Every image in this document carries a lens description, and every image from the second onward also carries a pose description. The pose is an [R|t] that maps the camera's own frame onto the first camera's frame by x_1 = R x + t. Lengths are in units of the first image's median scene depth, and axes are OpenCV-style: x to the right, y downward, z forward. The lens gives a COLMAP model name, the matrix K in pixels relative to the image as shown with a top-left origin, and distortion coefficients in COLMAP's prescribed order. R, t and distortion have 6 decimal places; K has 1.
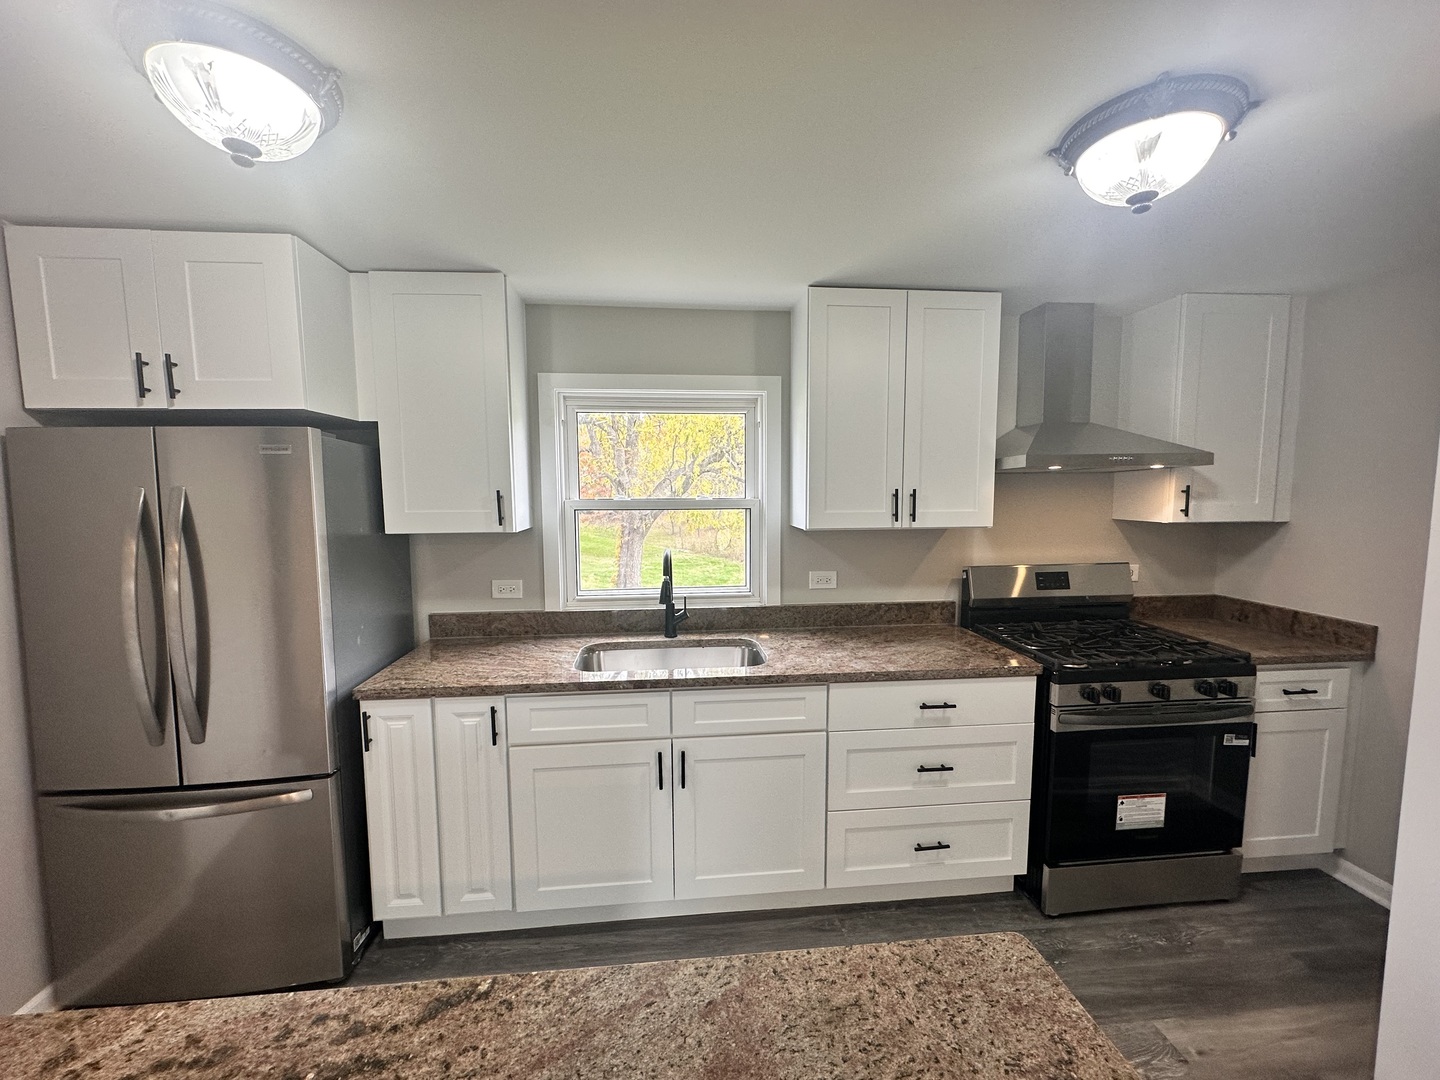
lens RADIAL K [[576.3, 0, 717.7], [0, 576.3, 538.5], [0, 0, 1]] dist [-0.000999, 0.000424]
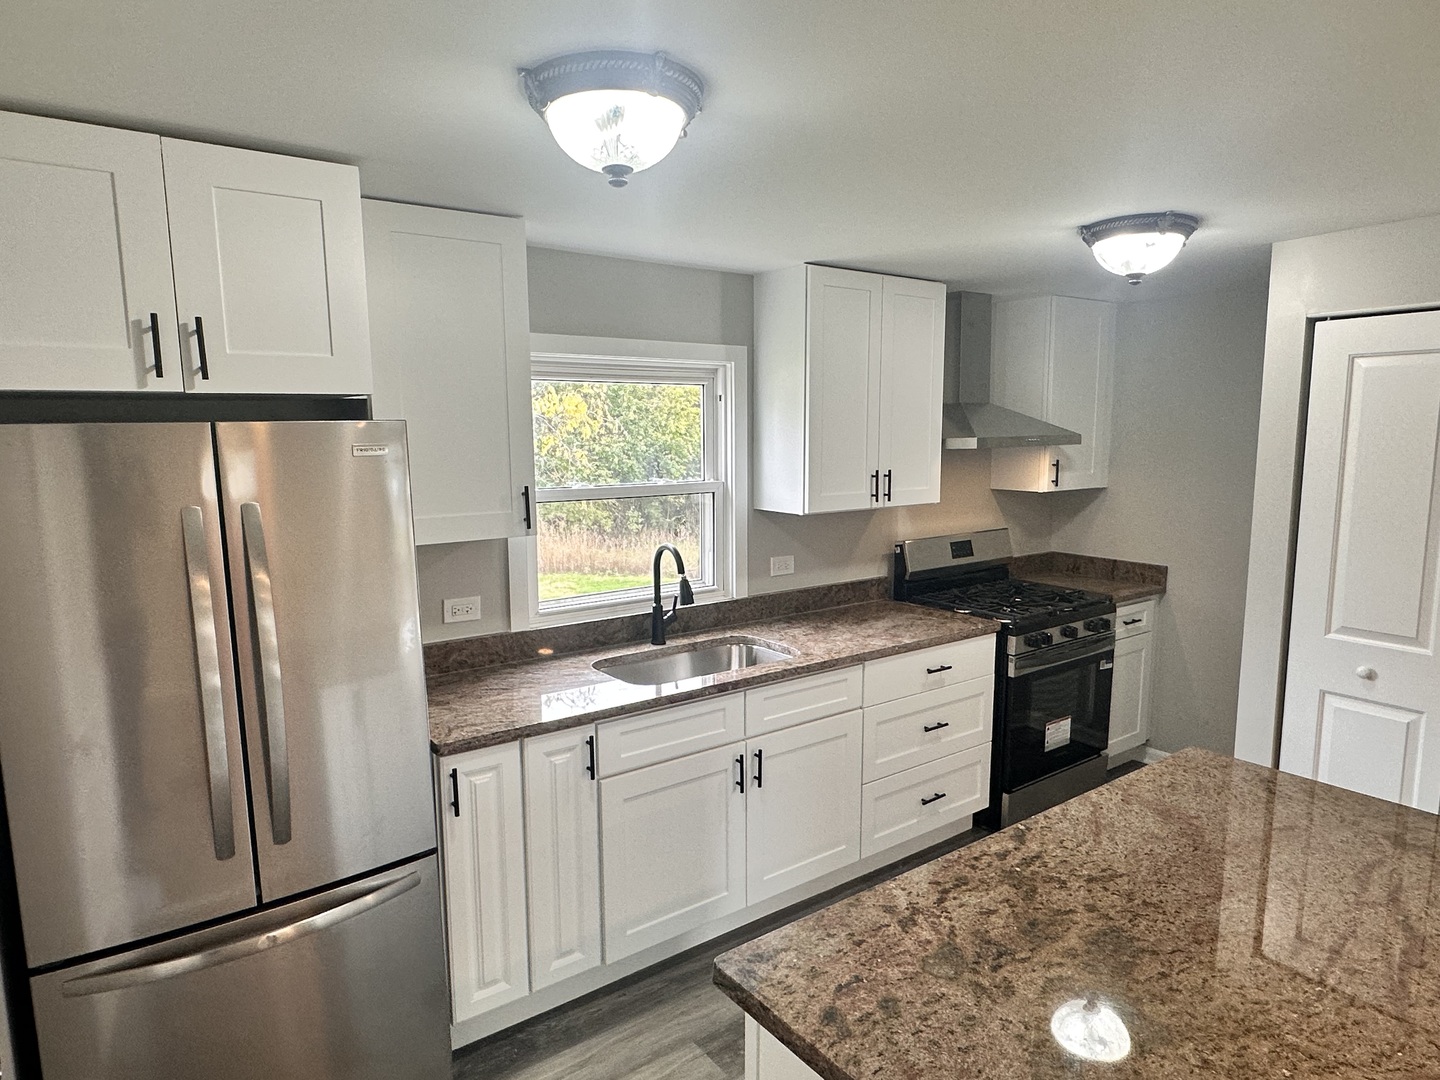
lens RADIAL K [[872.7, 0, 721.6], [0, 872.7, 543.3], [0, 0, 1]] dist [-0.000534, -0.002076]
pose [[0.859783, -0.066561, 0.506303, -0.741170], [0.046247, 0.997544, 0.052607, -0.052194], [-0.508561, -0.021816, 0.860750, -0.202246]]
